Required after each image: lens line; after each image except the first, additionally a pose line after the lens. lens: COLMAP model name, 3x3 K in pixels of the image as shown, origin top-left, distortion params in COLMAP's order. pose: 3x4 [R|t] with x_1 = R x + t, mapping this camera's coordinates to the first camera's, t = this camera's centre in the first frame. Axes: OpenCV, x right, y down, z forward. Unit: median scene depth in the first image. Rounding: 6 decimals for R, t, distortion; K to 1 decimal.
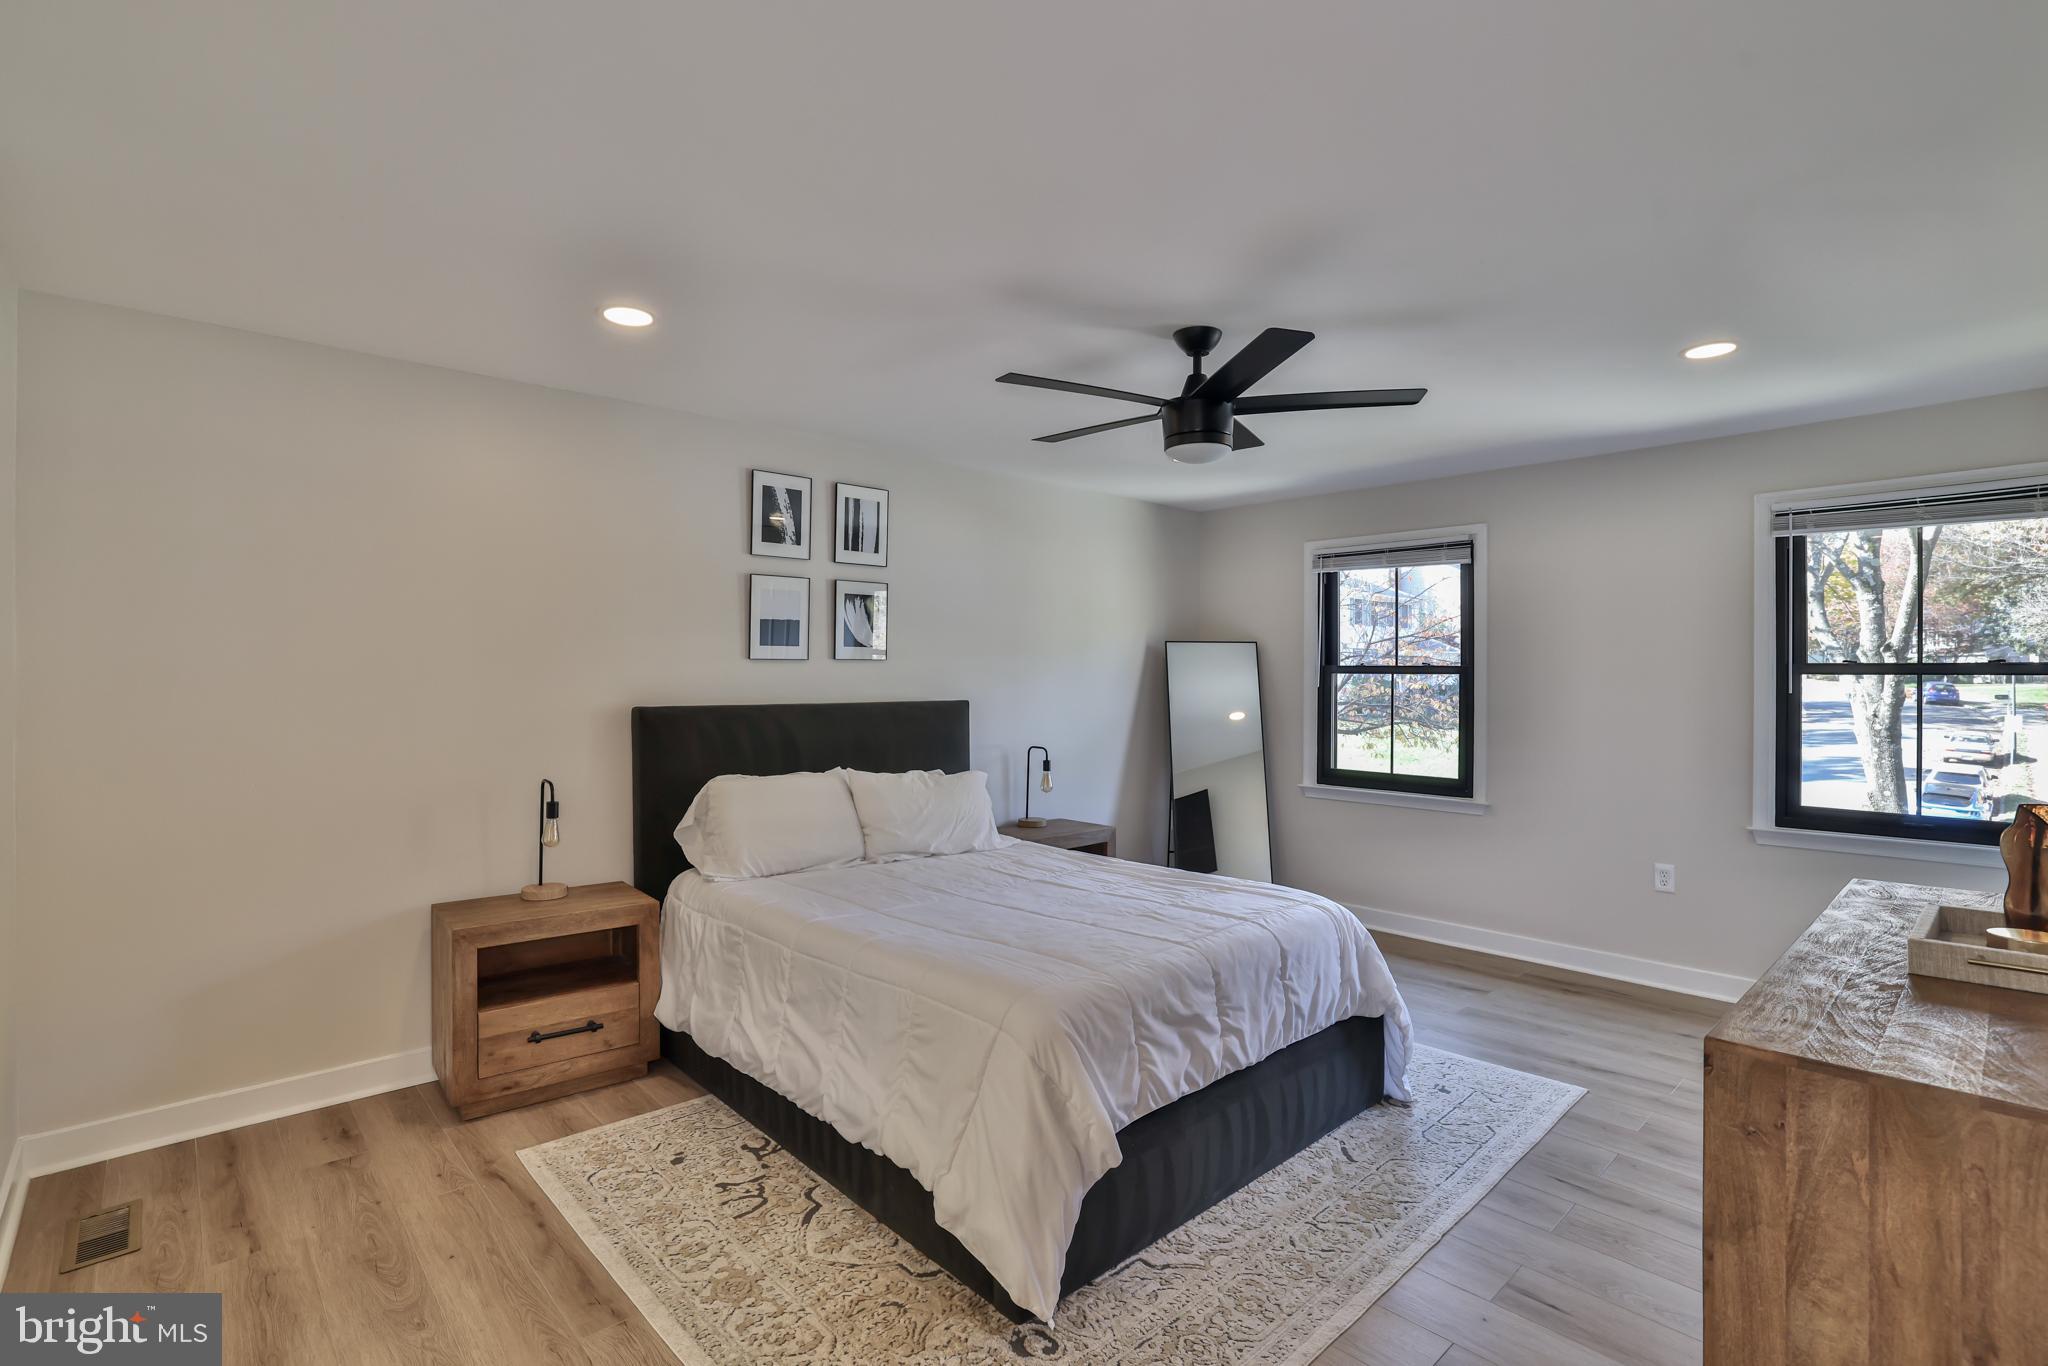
lens RADIAL K [[914.9, 0, 1008.4], [0, 914.9, 665.3], [0, 0, 1]] dist [-0.044604, 0.015131]
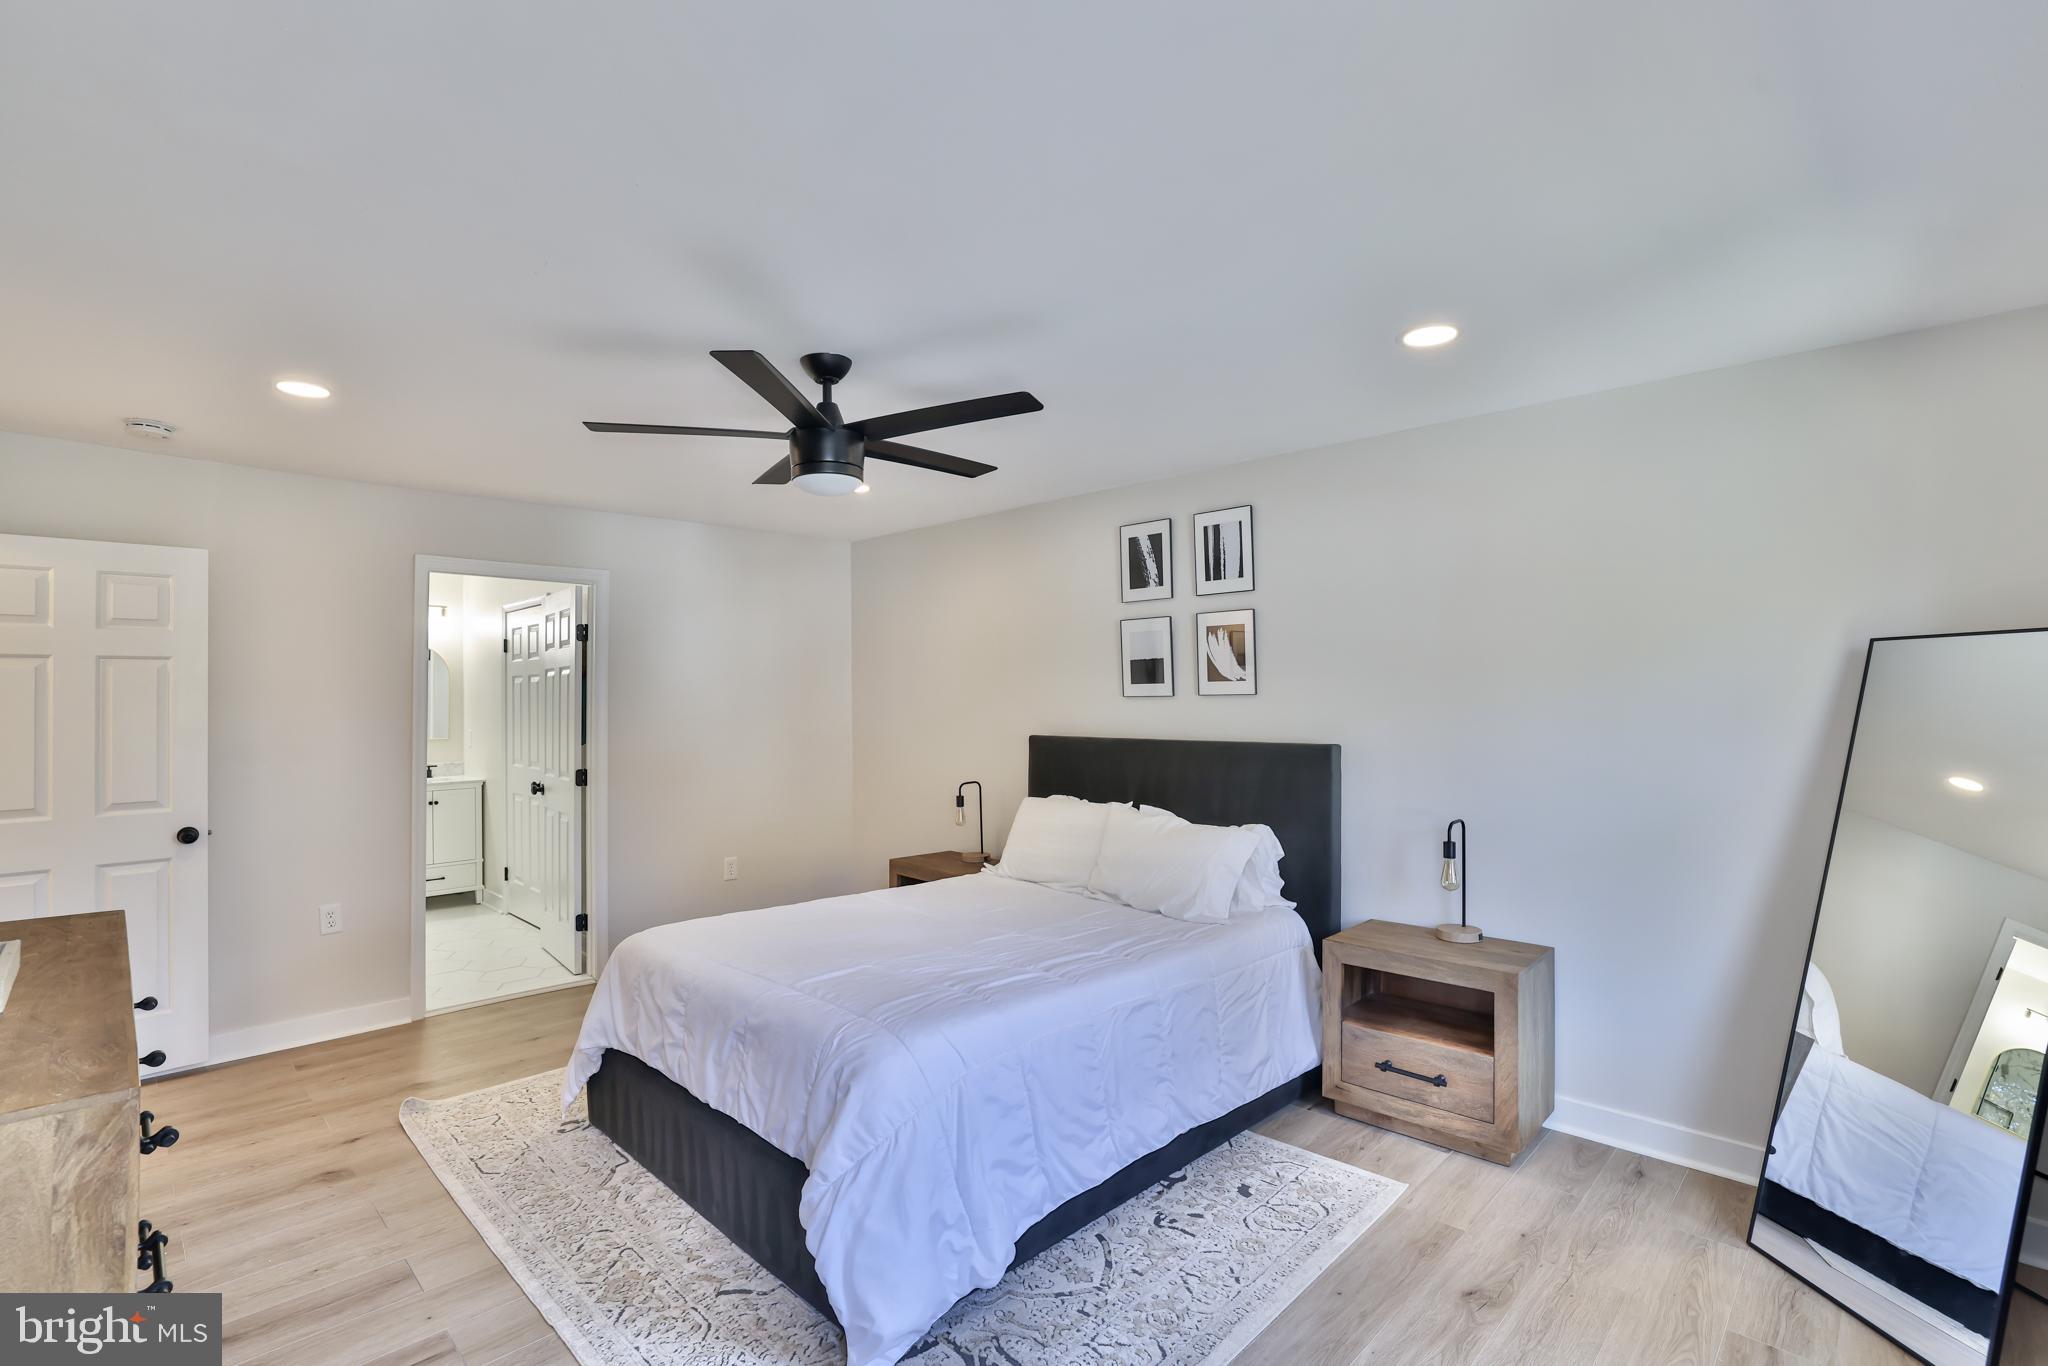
lens RADIAL K [[914.9, 0, 1008.4], [0, 914.9, 665.3], [0, 0, 1]] dist [-0.044604, 0.015131]
pose [[0.083729, -0.050684, -0.995199, 0.762272], [0.001526, 0.998711, -0.050734, 0.009743], [0.996487, 0.002729, 0.083699, 0.725708]]
